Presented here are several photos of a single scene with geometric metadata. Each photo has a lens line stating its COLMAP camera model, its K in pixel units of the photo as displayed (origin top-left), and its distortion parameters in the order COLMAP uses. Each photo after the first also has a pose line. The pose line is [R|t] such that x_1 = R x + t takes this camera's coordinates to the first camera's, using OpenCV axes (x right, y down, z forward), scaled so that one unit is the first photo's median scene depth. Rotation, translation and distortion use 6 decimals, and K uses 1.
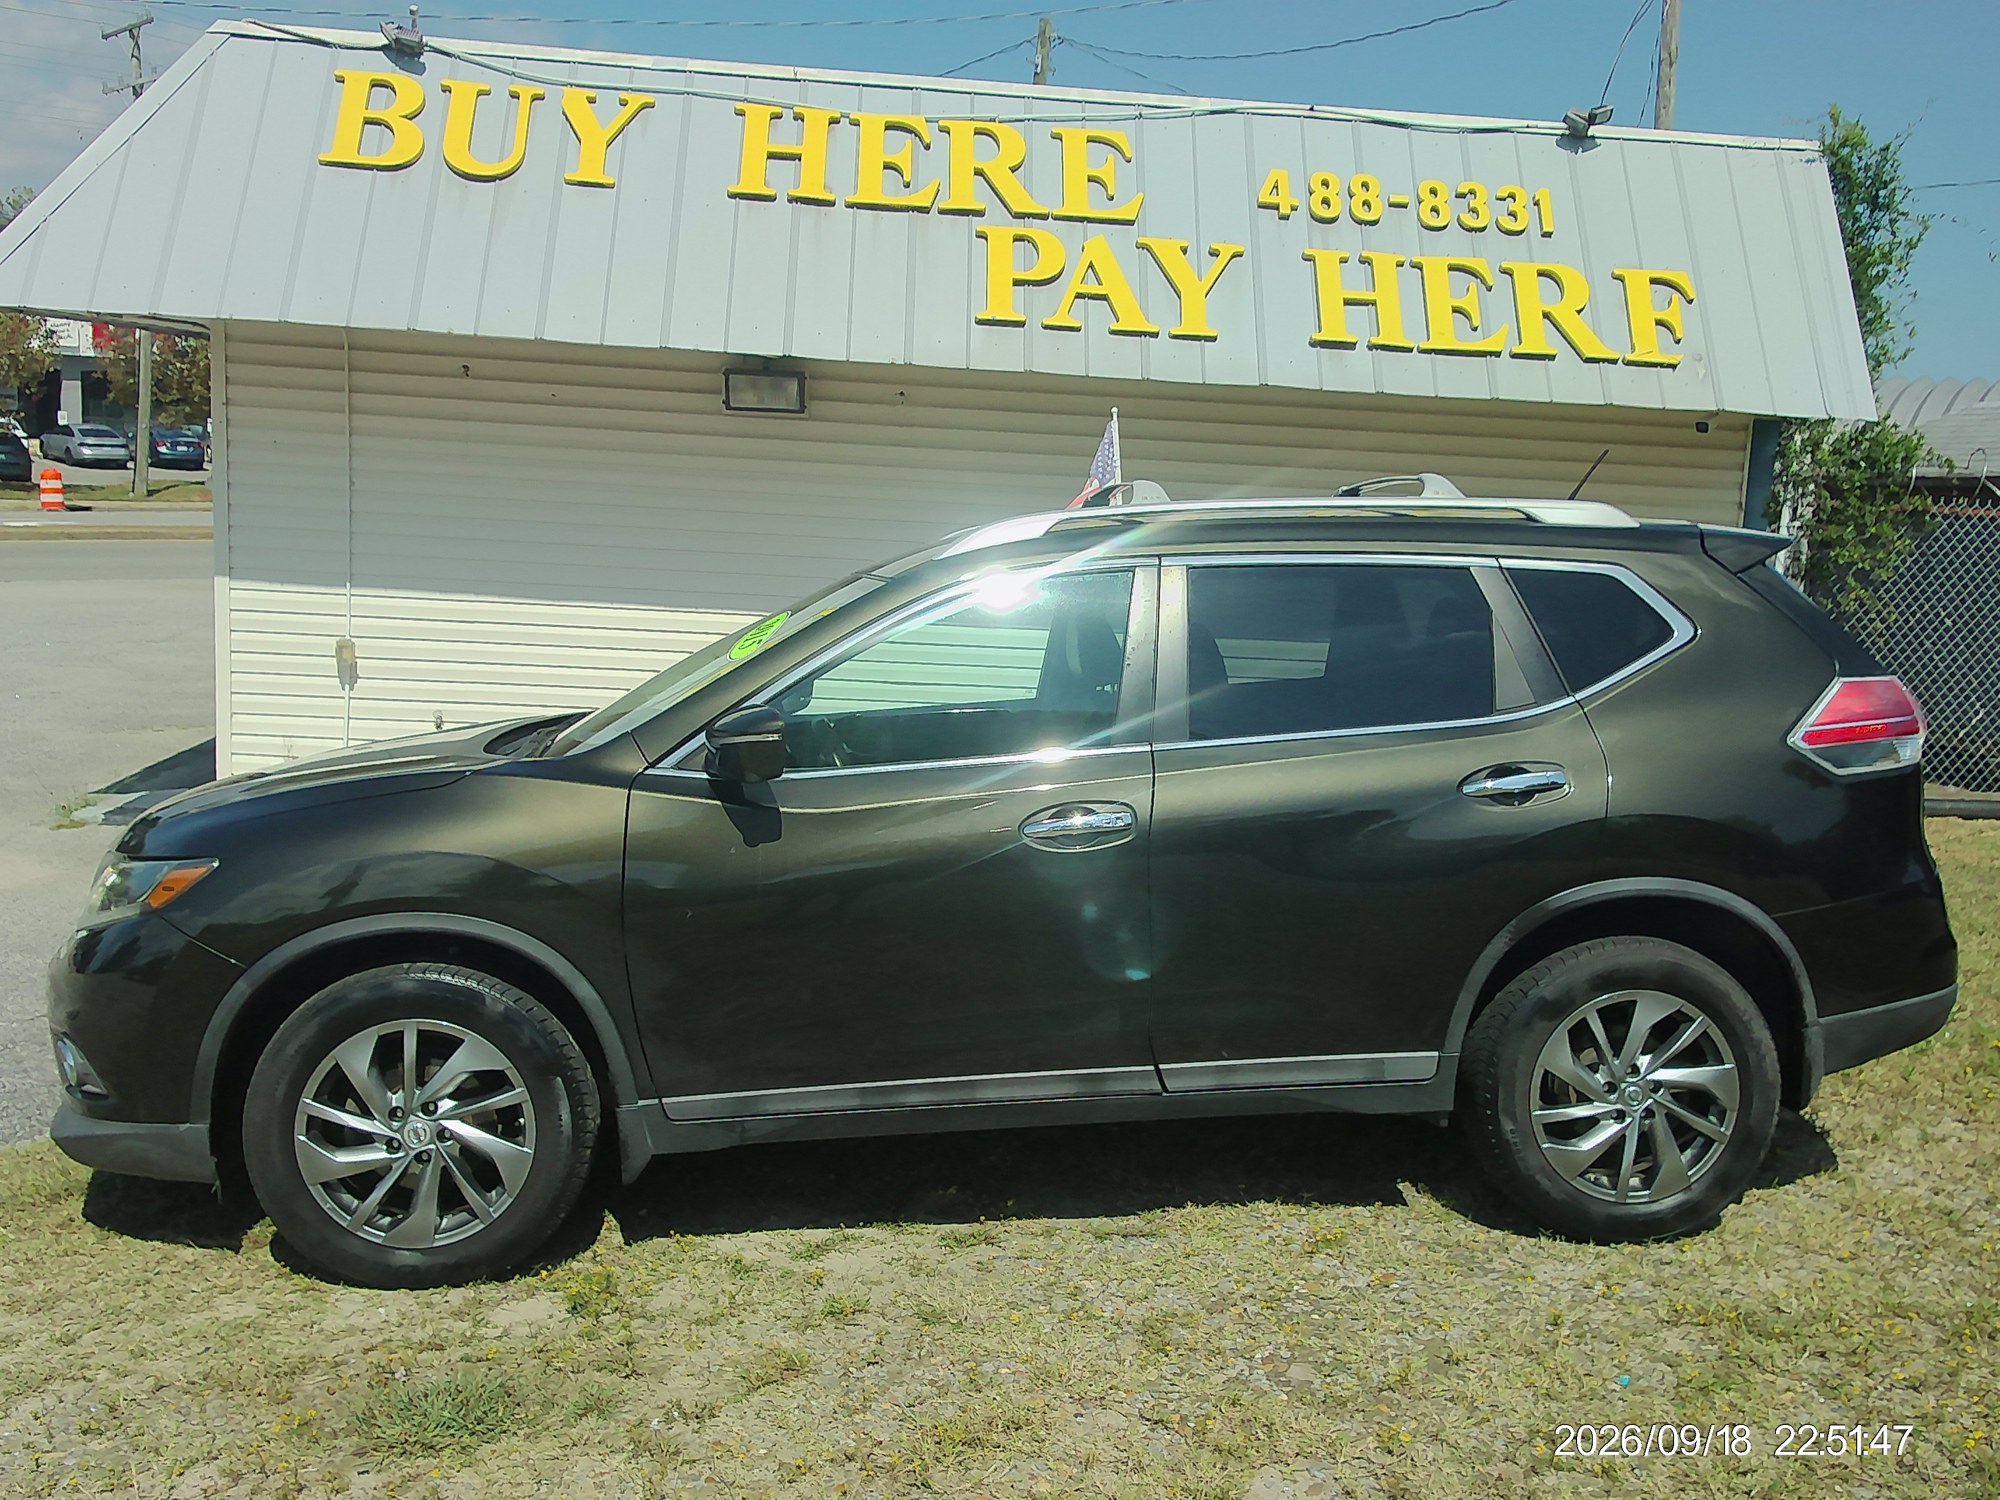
lens RADIAL K [[1912.6, 0, 1044.3], [0, 1912.6, 753.3], [0, 0, 1]] dist [0.076998, -0.121523]
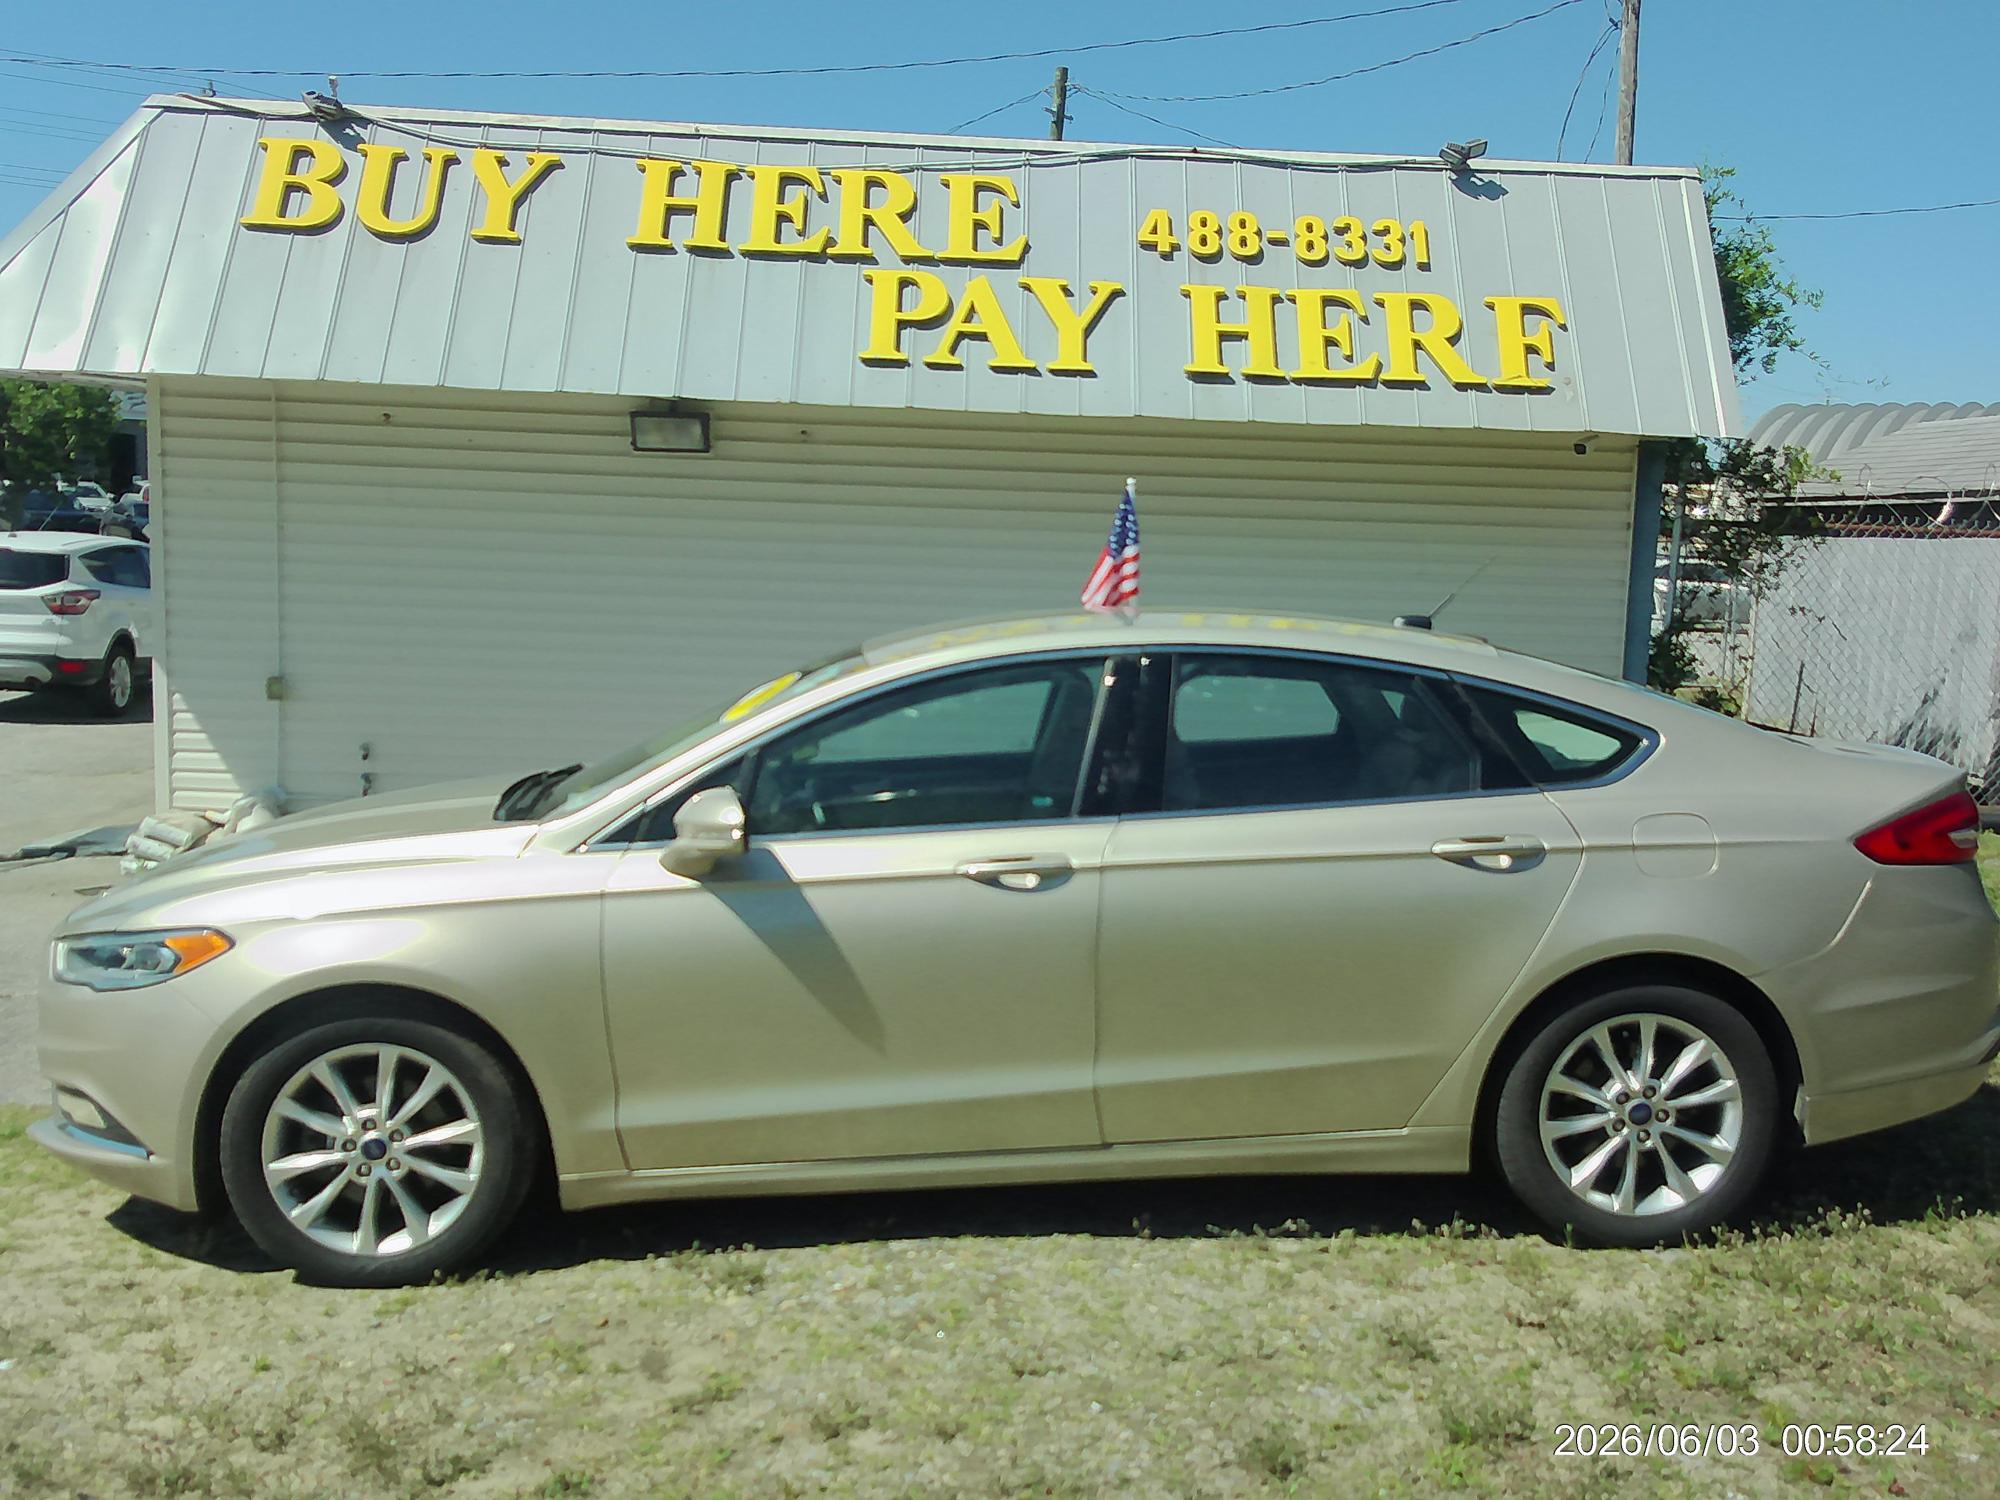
lens RADIAL K [[1912.6, 0, 1044.3], [0, 1912.6, 753.3], [0, 0, 1]] dist [0.076998, -0.121523]
pose [[0.999117, -0.014226, -0.039536, 0.098499], [0.013362, 0.999668, -0.022032, 0.011851], [0.039836, 0.021484, 0.998975, -0.033070]]
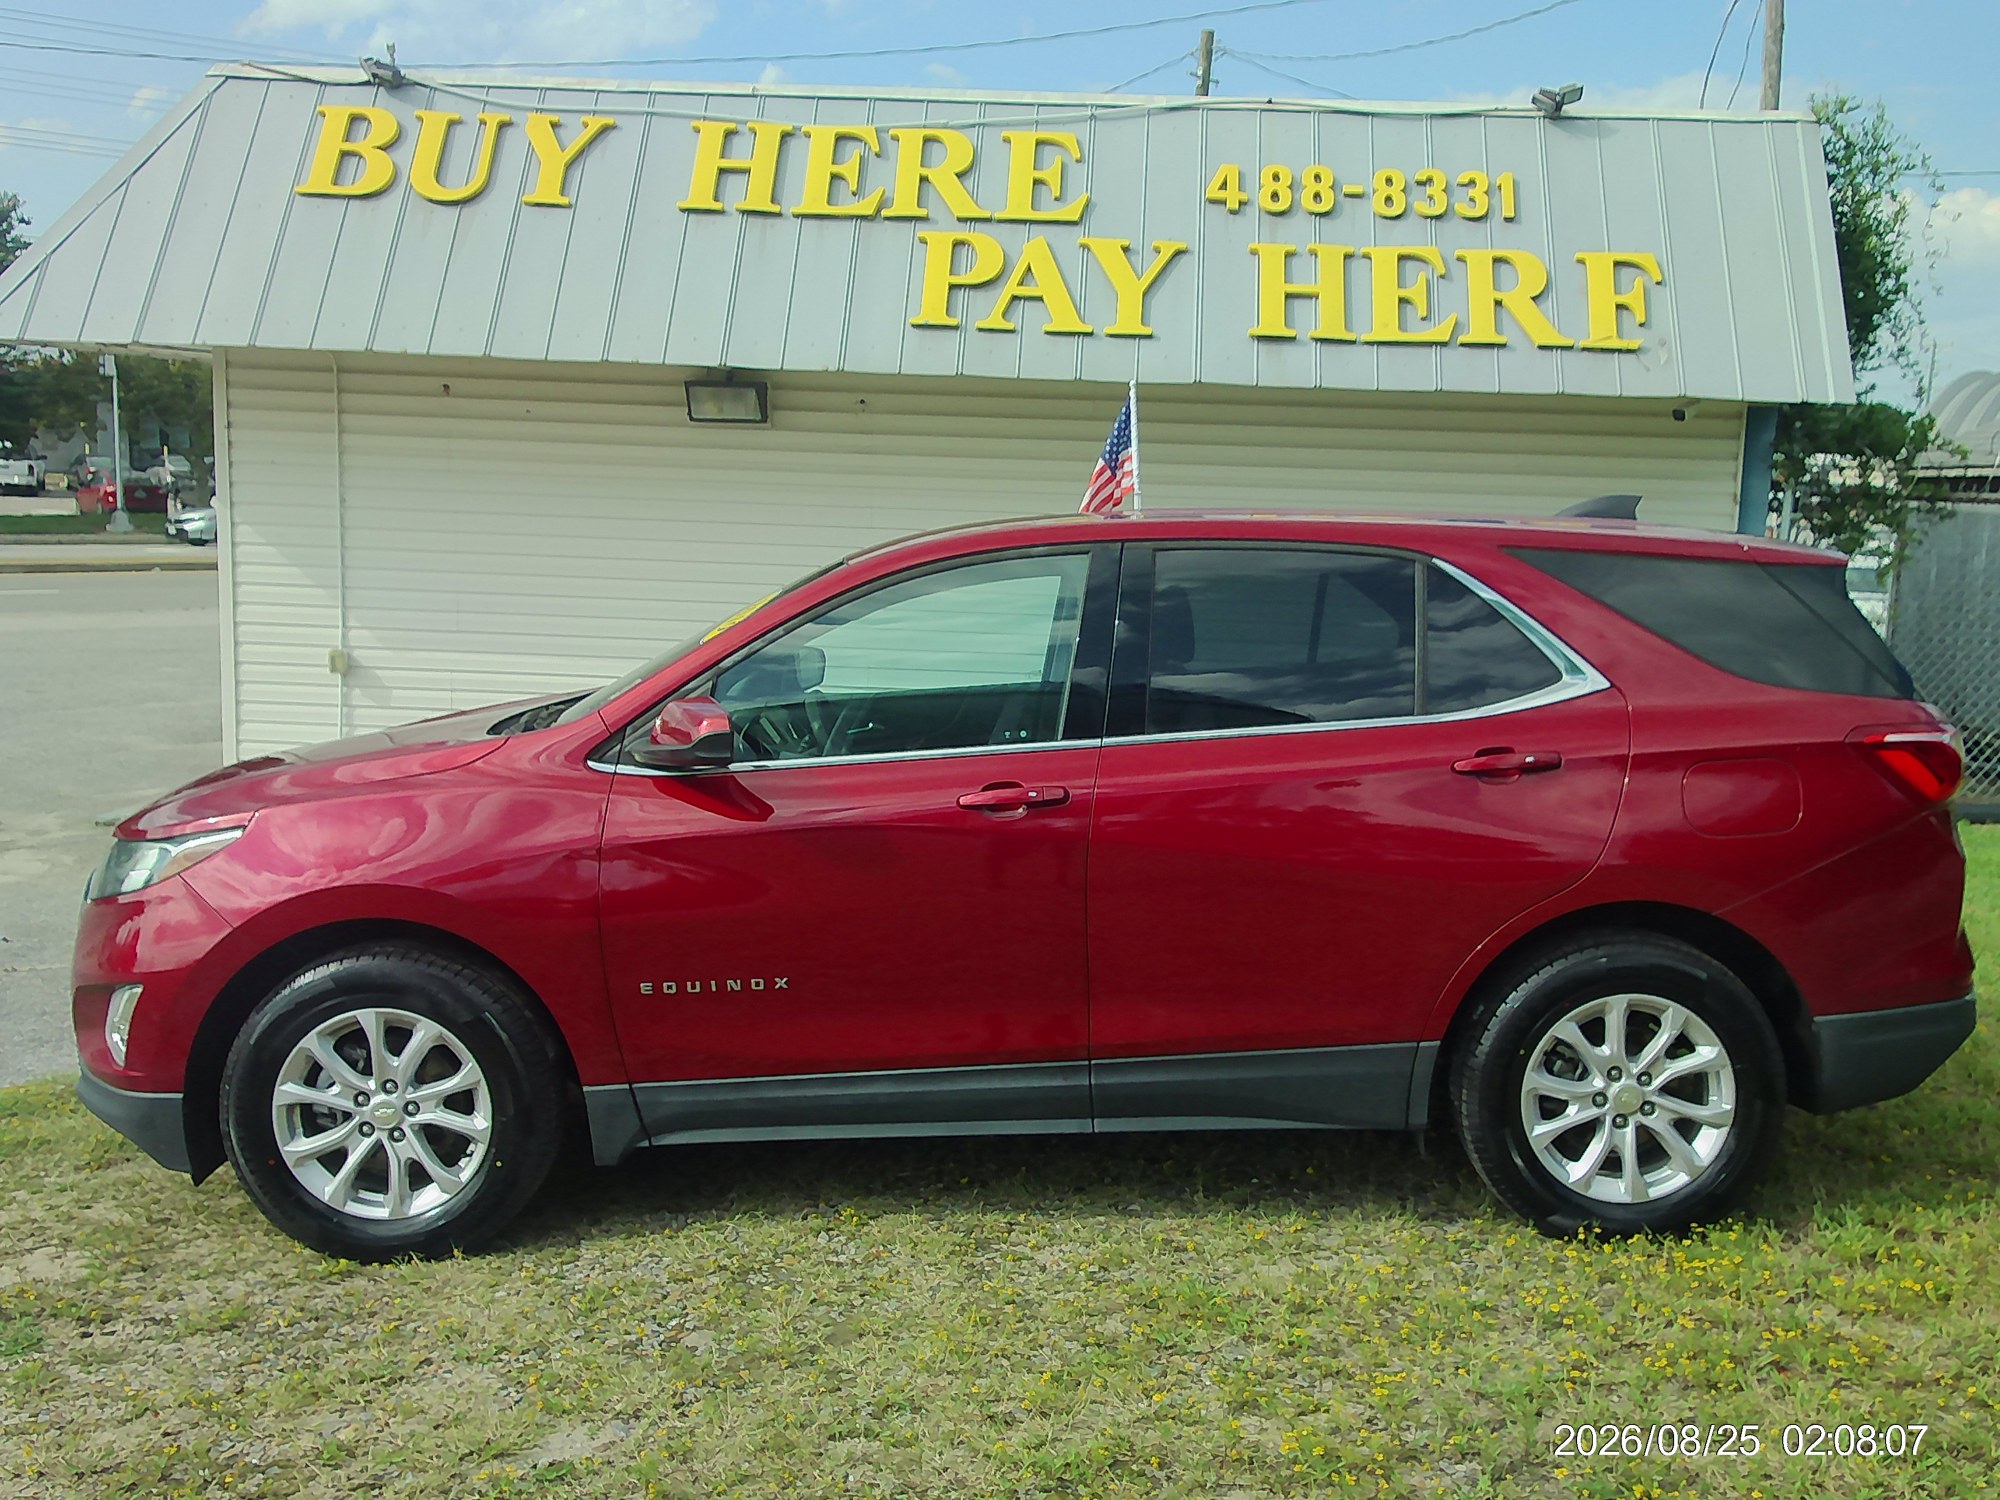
lens RADIAL K [[1918.0, 0, 1047.2], [0, 1918.0, 765.0], [0, 0, 1]] dist [0.076754, -0.121822]
pose [[0.992097, -0.001659, -0.125465, 0.156182], [0.001307, 0.999995, -0.002885, 0.008014], [0.125469, 0.002698, 0.992094, 0.005207]]
